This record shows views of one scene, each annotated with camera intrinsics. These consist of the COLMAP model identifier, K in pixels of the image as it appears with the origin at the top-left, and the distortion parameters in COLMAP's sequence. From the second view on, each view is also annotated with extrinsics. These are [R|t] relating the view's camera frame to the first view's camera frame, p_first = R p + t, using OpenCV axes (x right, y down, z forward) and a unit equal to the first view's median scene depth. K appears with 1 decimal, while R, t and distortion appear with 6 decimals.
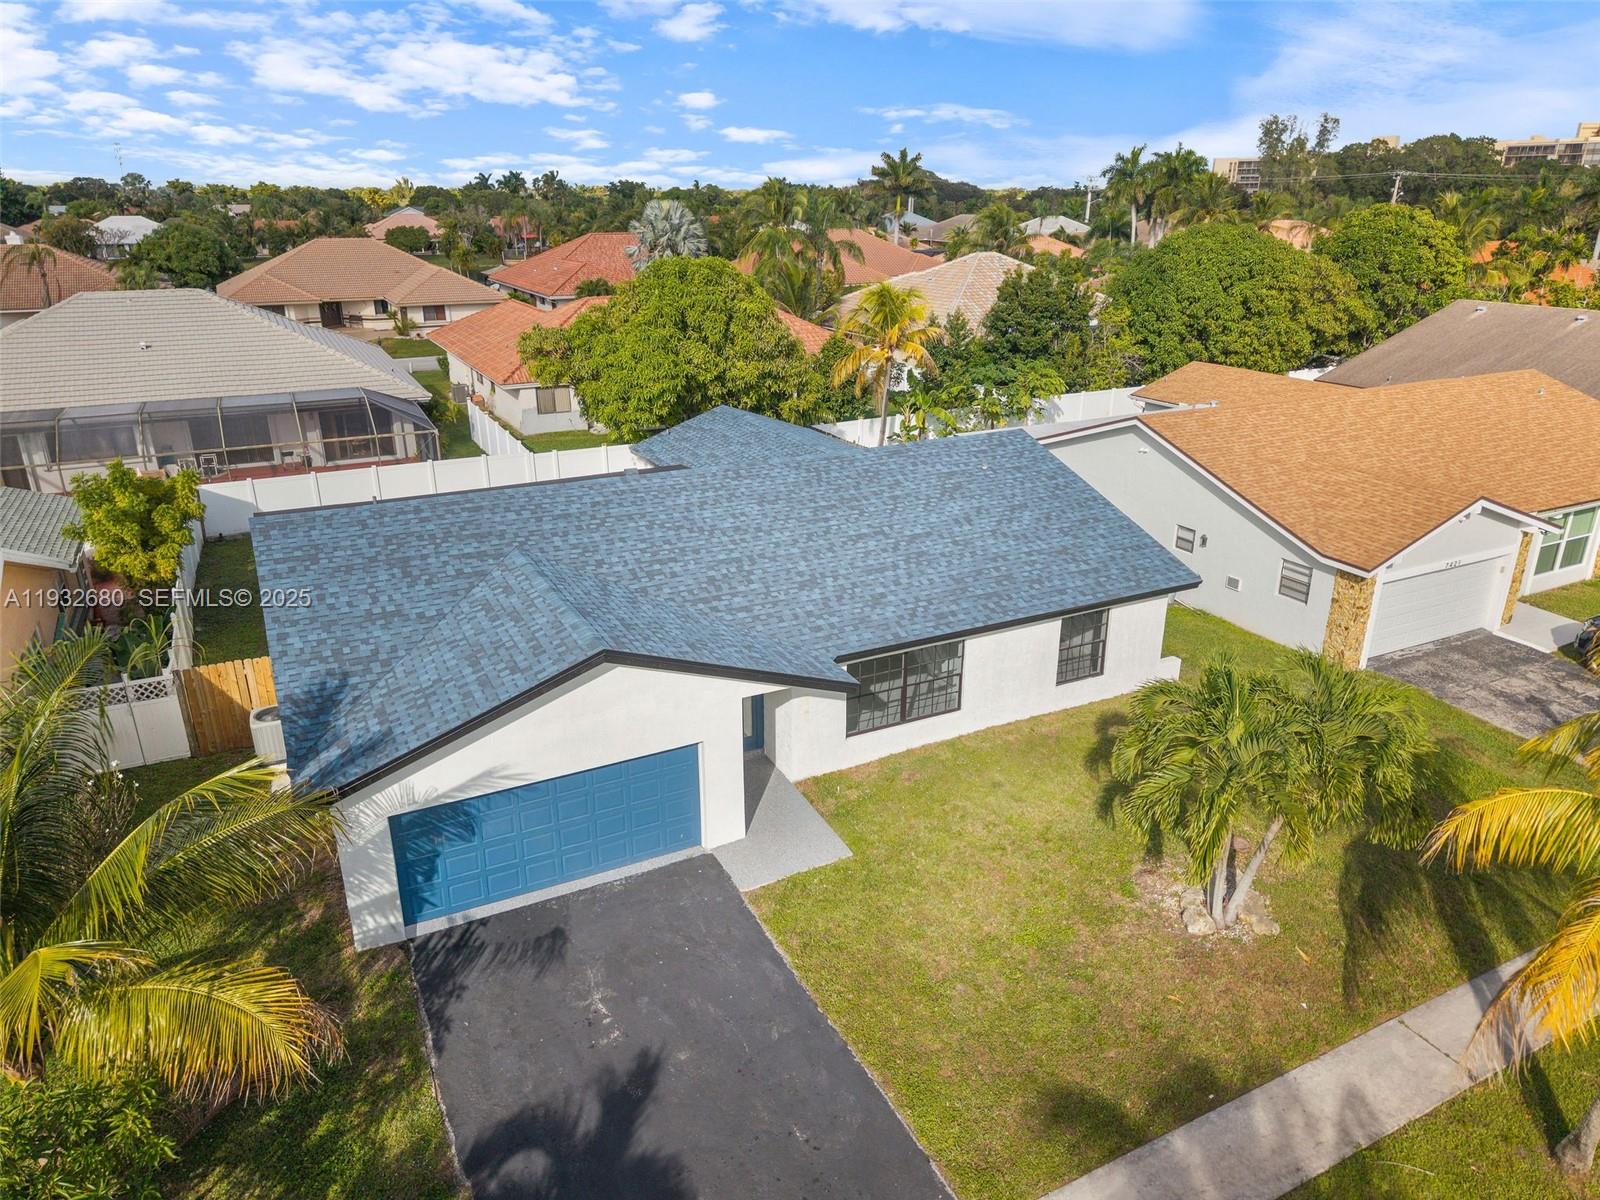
lens RADIAL K [[1068.6, 0, 804.4], [0, 1068.6, 601.9], [0, 0, 1]] dist [0.053939, -0.081526]
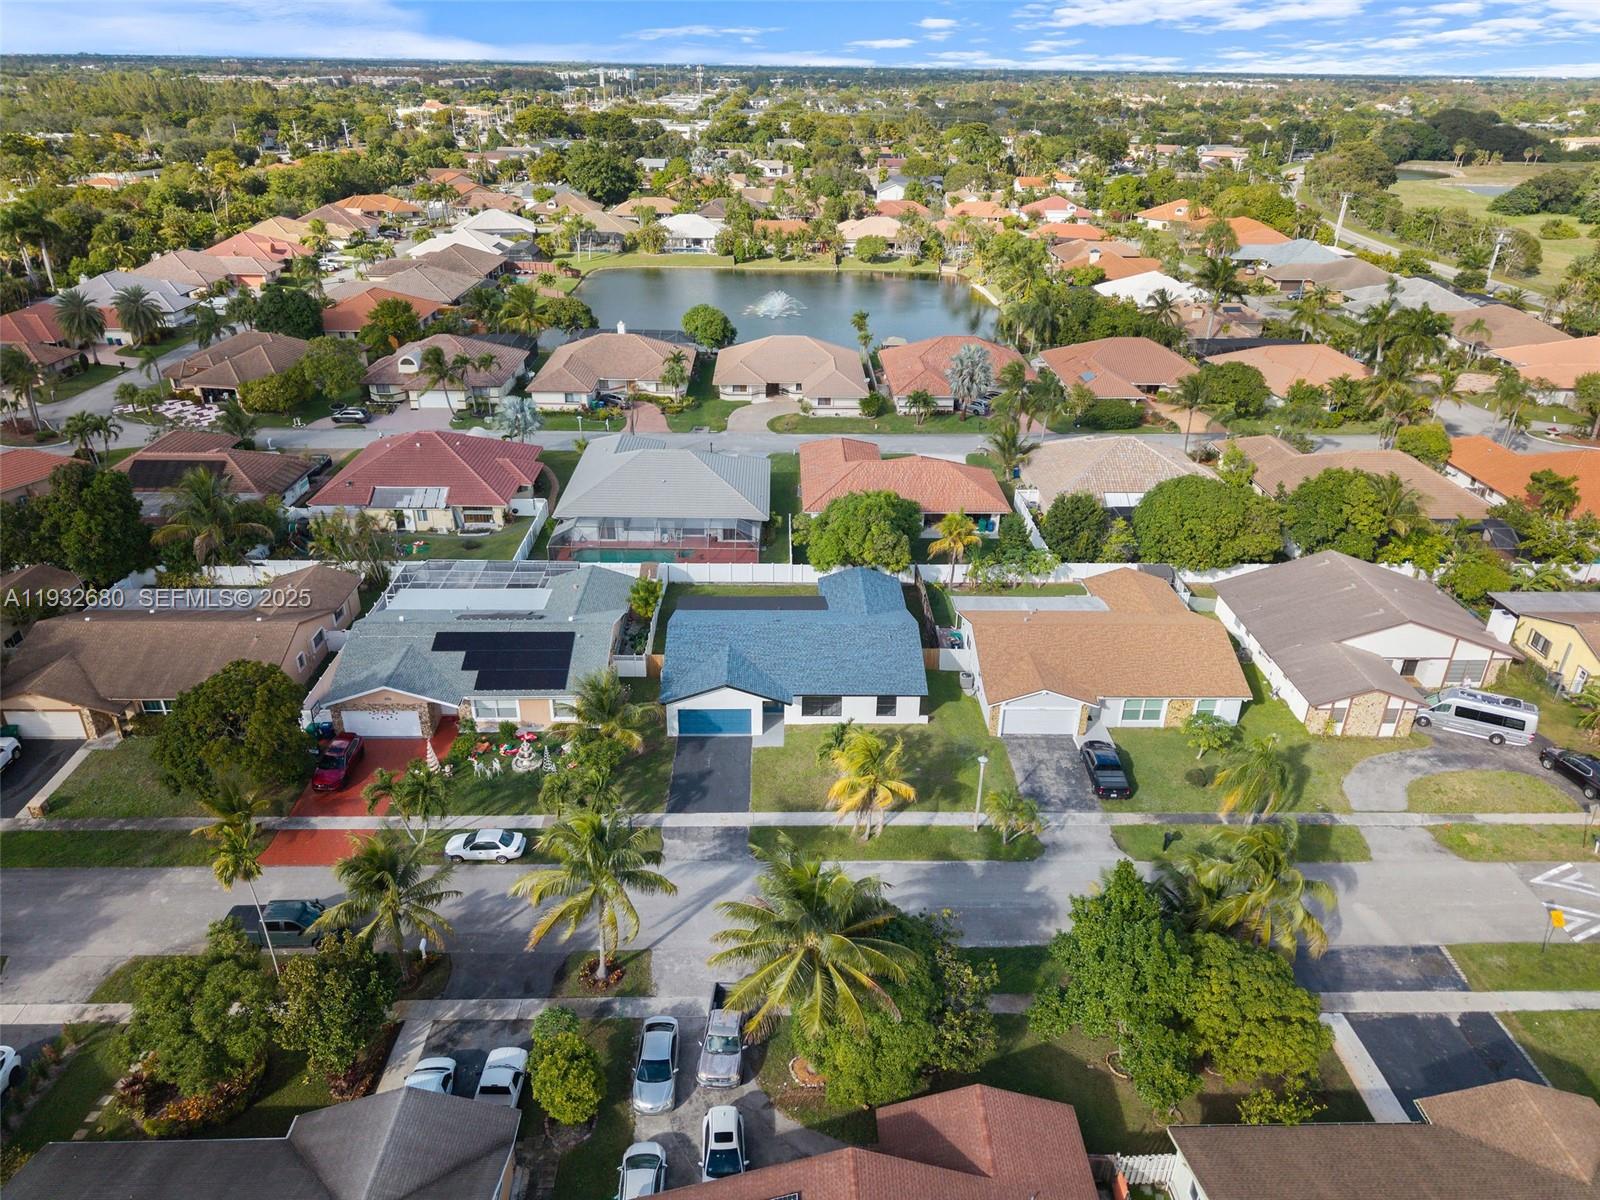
lens RADIAL K [[1068.6, 0, 804.4], [0, 1068.6, 601.9], [0, 0, 1]] dist [0.053939, -0.081526]
pose [[0.900310, 0.206930, -0.382913, 1.190219], [-0.168182, 0.976817, 0.132450, -0.641834], [0.401444, -0.054847, 0.914240, -1.989641]]
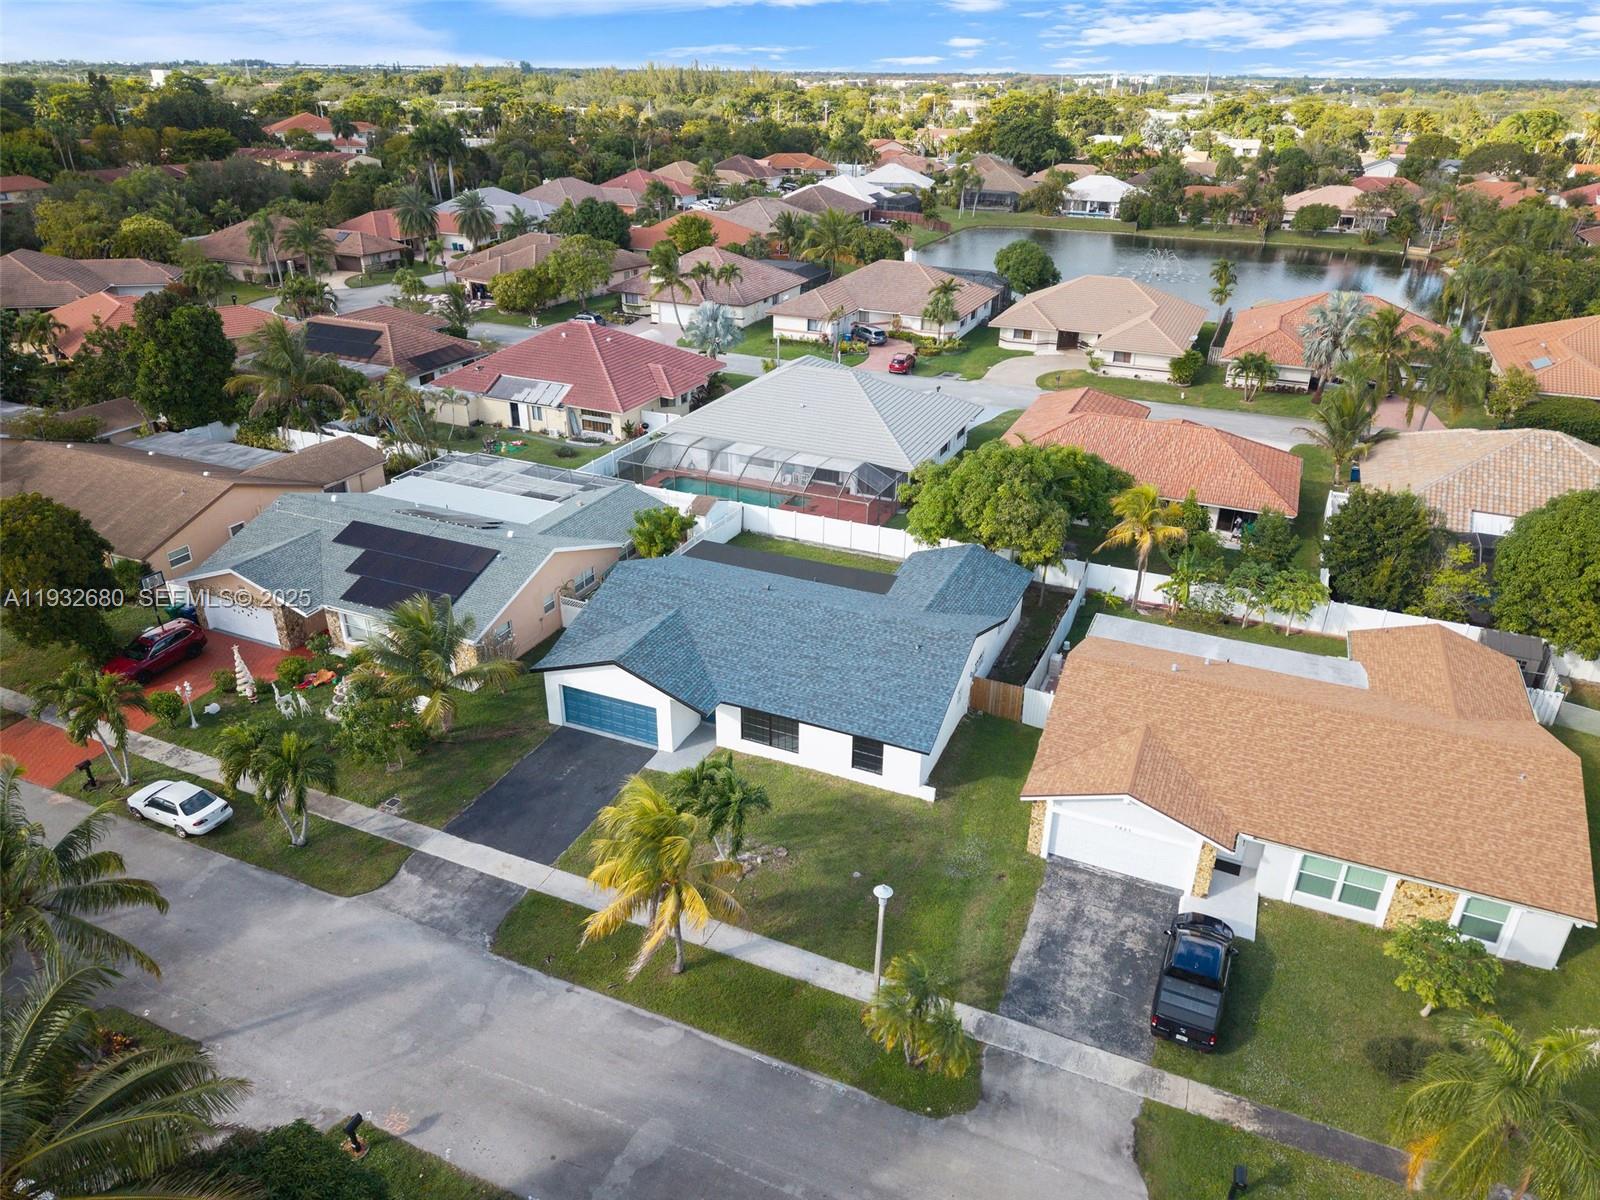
lens RADIAL K [[1073.0, 0, 803.5], [0, 1073.0, 601.4], [0, 0, 1]] dist [0.028684, -0.039240]
pose [[0.630972, 0.350219, -0.692258, 1.405897], [-0.286133, 0.934455, 0.211947, -0.584414], [0.721111, 0.064345, 0.689825, -0.412877]]
